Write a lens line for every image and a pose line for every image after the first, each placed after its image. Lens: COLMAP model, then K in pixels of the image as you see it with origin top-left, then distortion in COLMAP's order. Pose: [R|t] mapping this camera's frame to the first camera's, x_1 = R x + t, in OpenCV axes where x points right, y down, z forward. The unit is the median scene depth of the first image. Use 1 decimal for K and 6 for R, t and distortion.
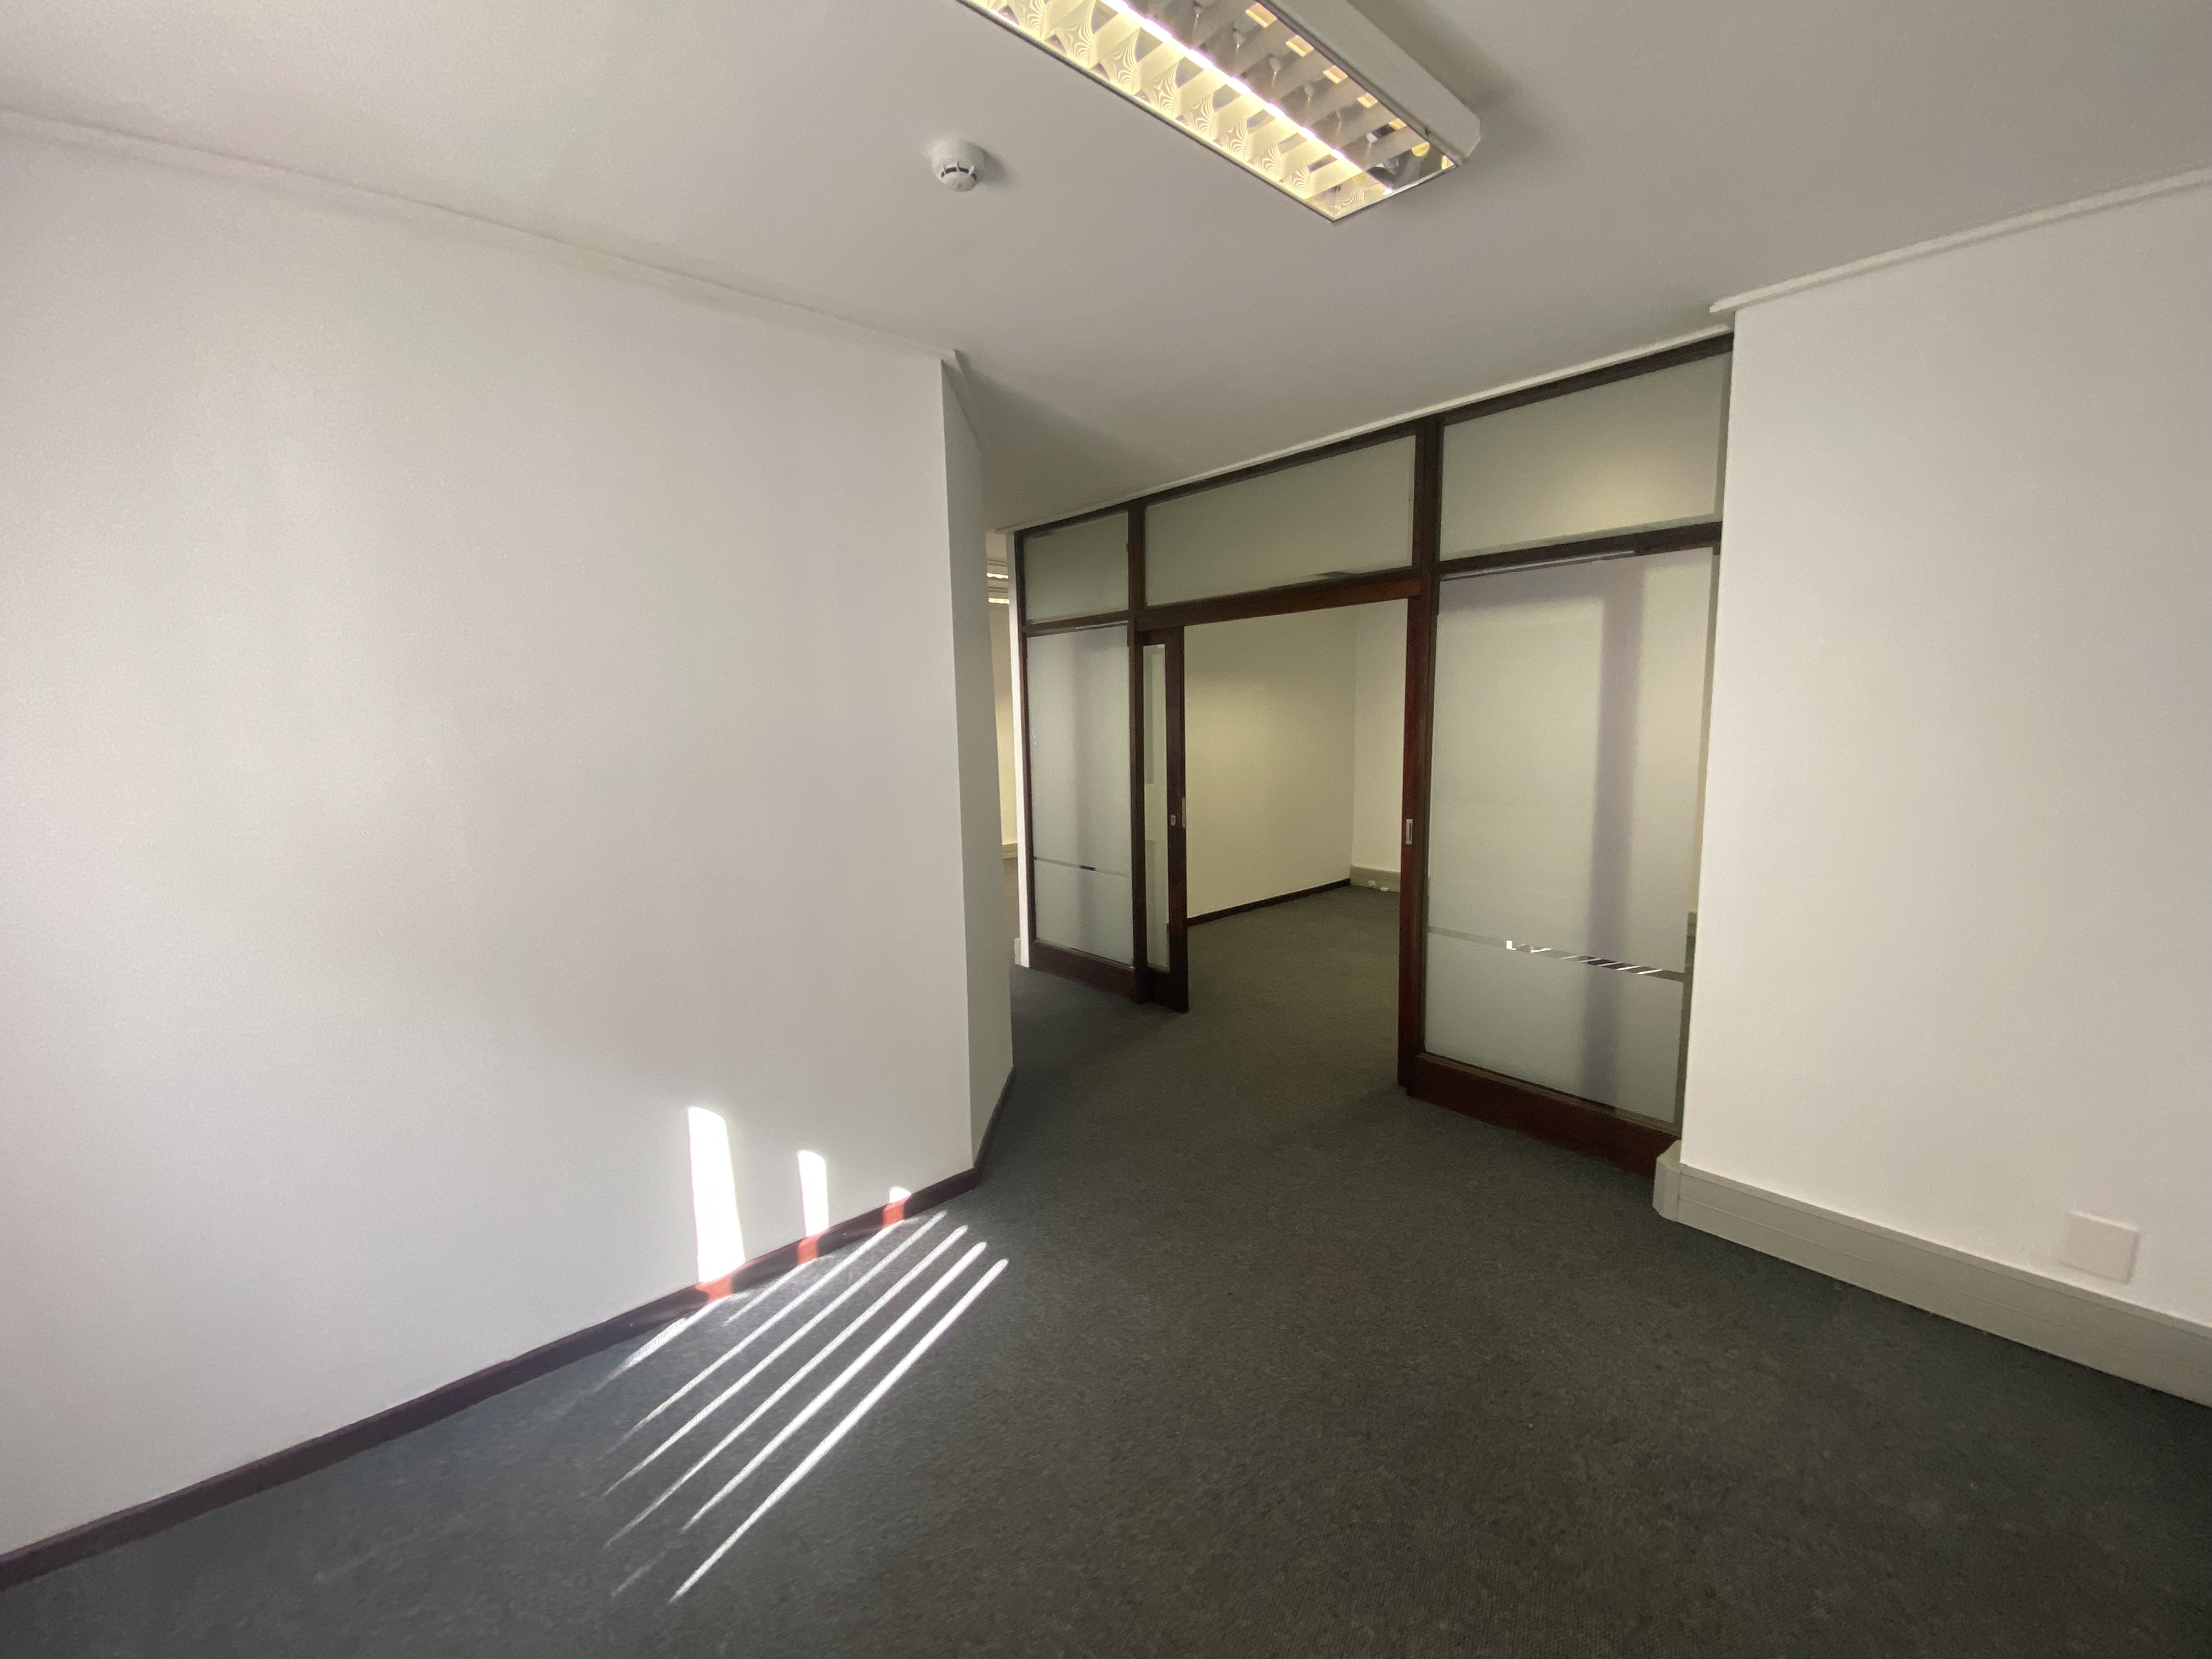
lens RADIAL K [[891.4, 0, 1106.0], [0, 891.4, 829.5], [0, 0, 1]] dist [0.019985, -0.019405]
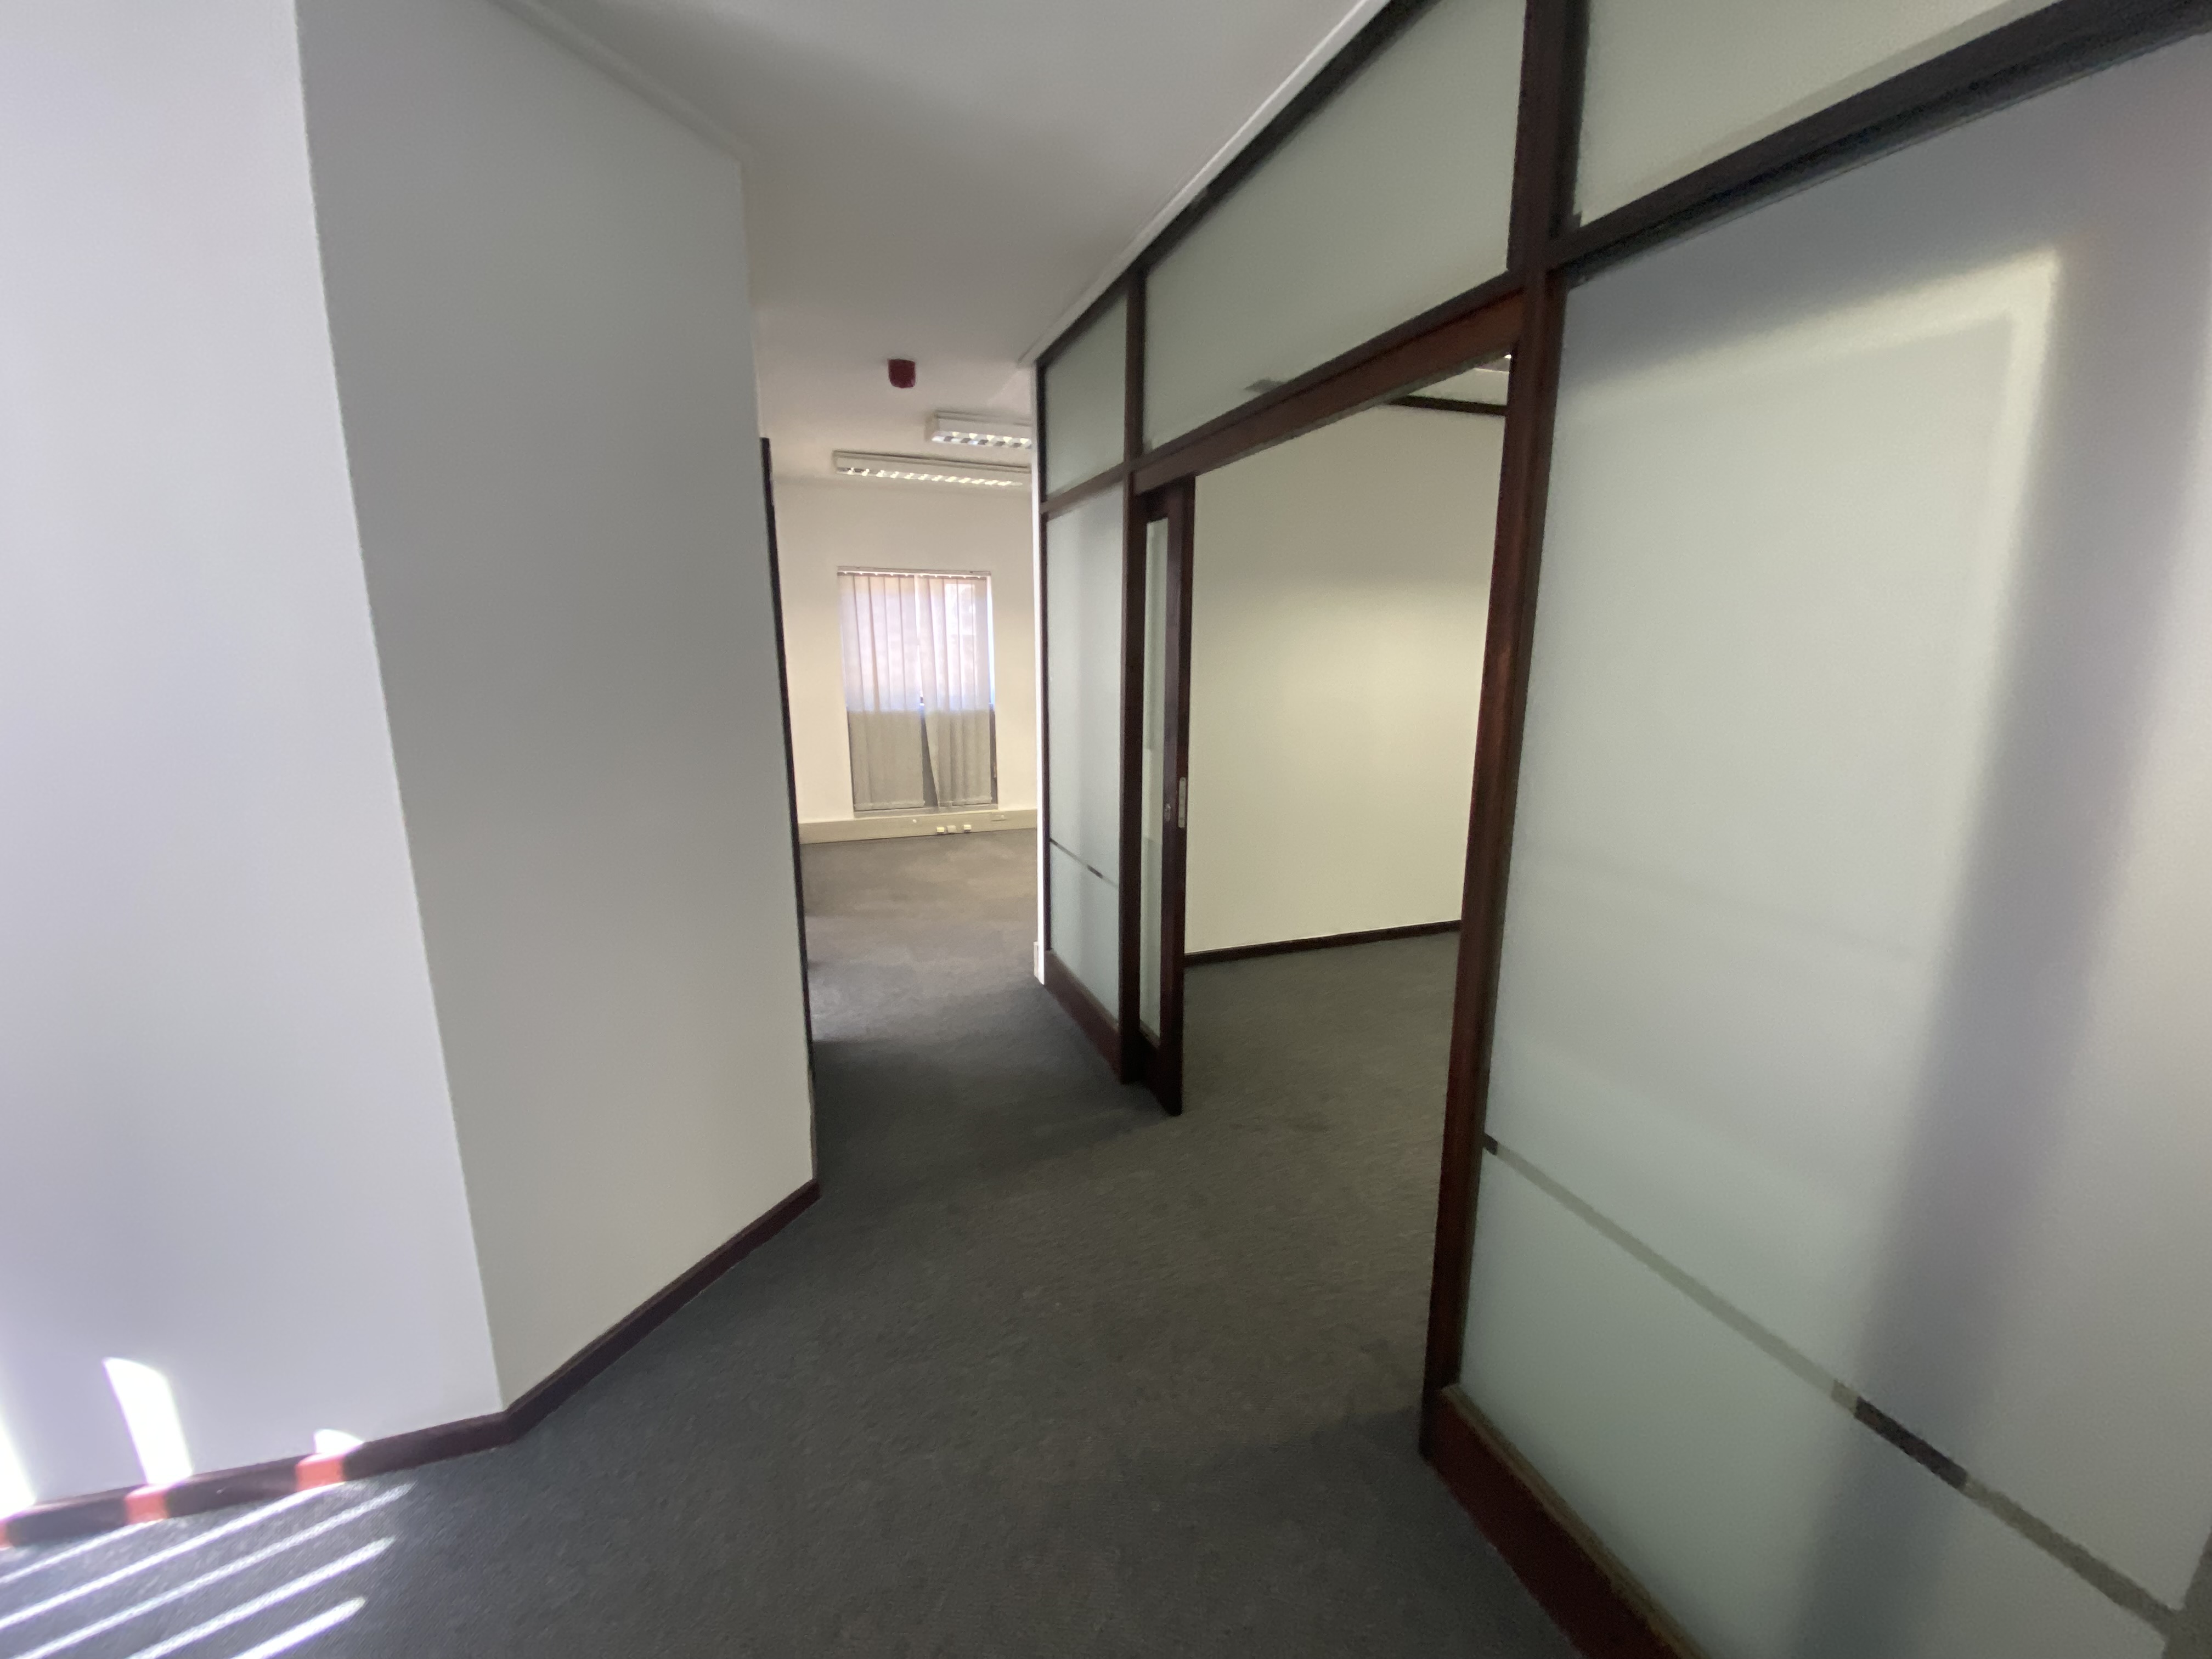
lens RADIAL K [[891.4, 0, 1106.0], [0, 891.4, 829.5], [0, 0, 1]] dist [0.019985, -0.019405]
pose [[0.927658, 0.095278, -0.361071, 0.253298], [-0.067232, 0.993716, 0.089486, -0.048691], [0.367328, -0.058737, 0.928235, 0.409644]]
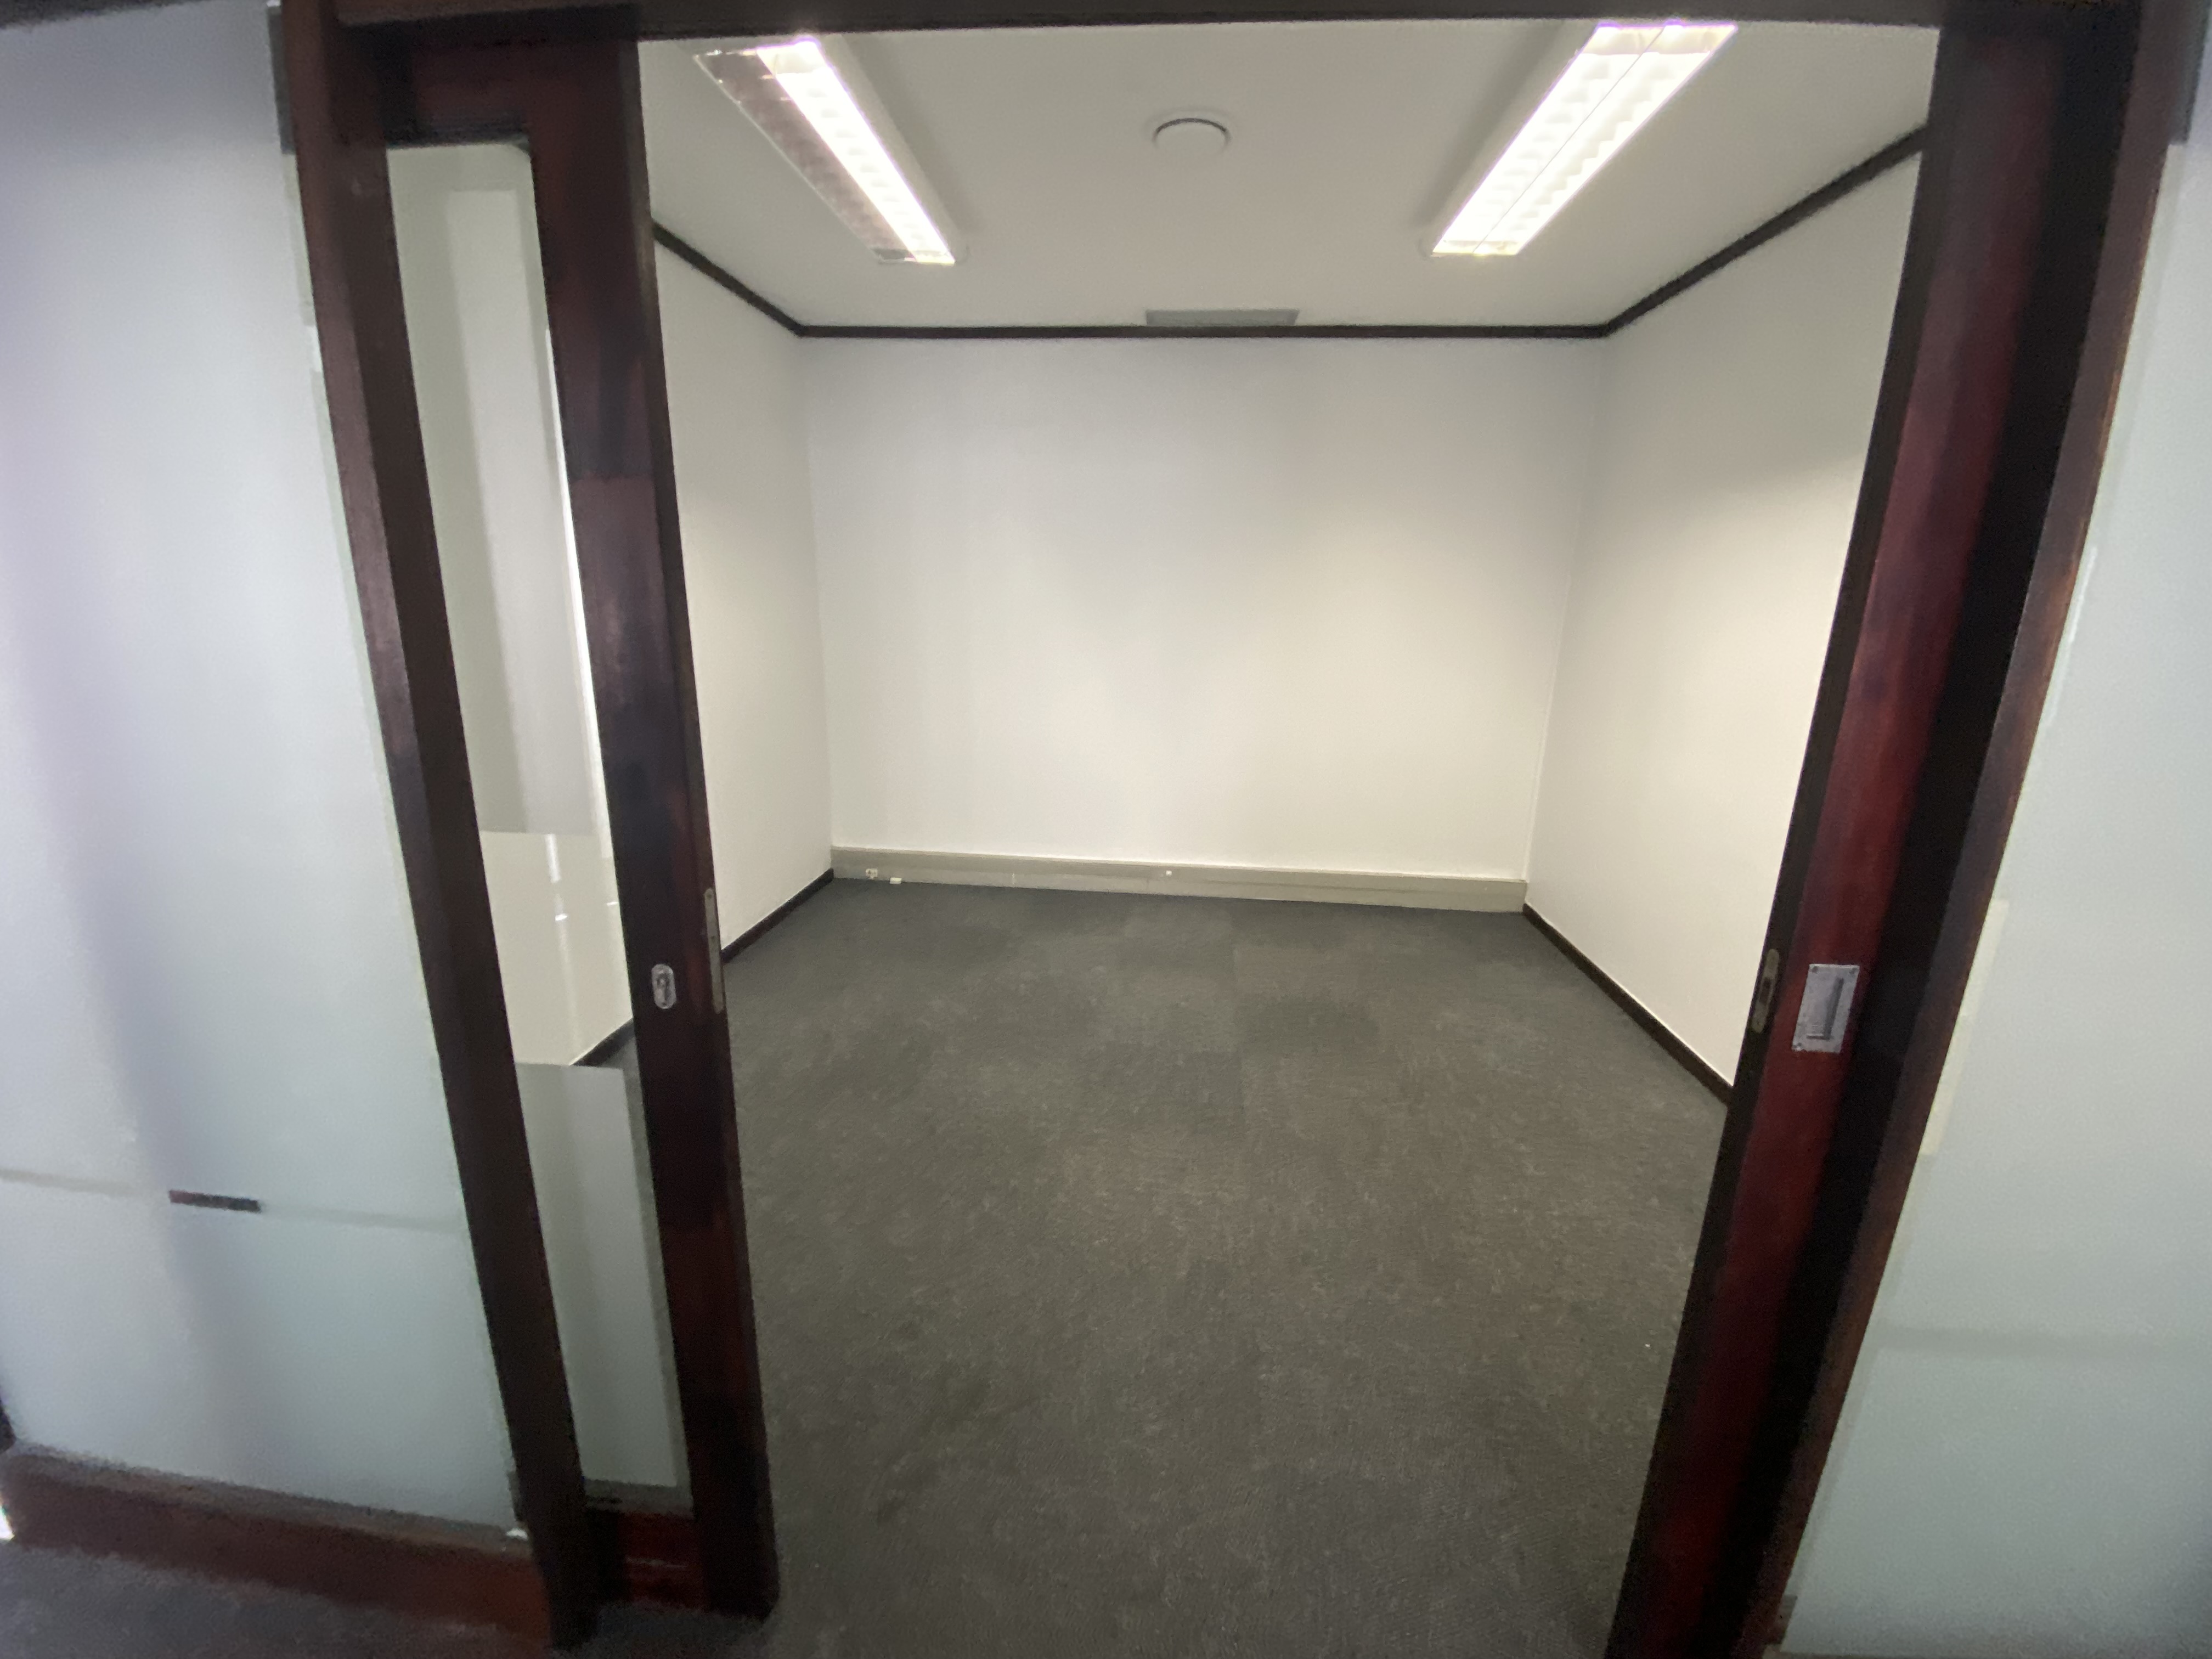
lens RADIAL K [[891.4, 0, 1106.0], [0, 891.4, 829.5], [0, 0, 1]] dist [0.019985, -0.019405]
pose [[0.720040, -0.134892, 0.680696, 0.002496], [0.051289, 0.988587, 0.141652, -0.077543], [-0.692035, -0.067082, 0.718741, 0.743035]]
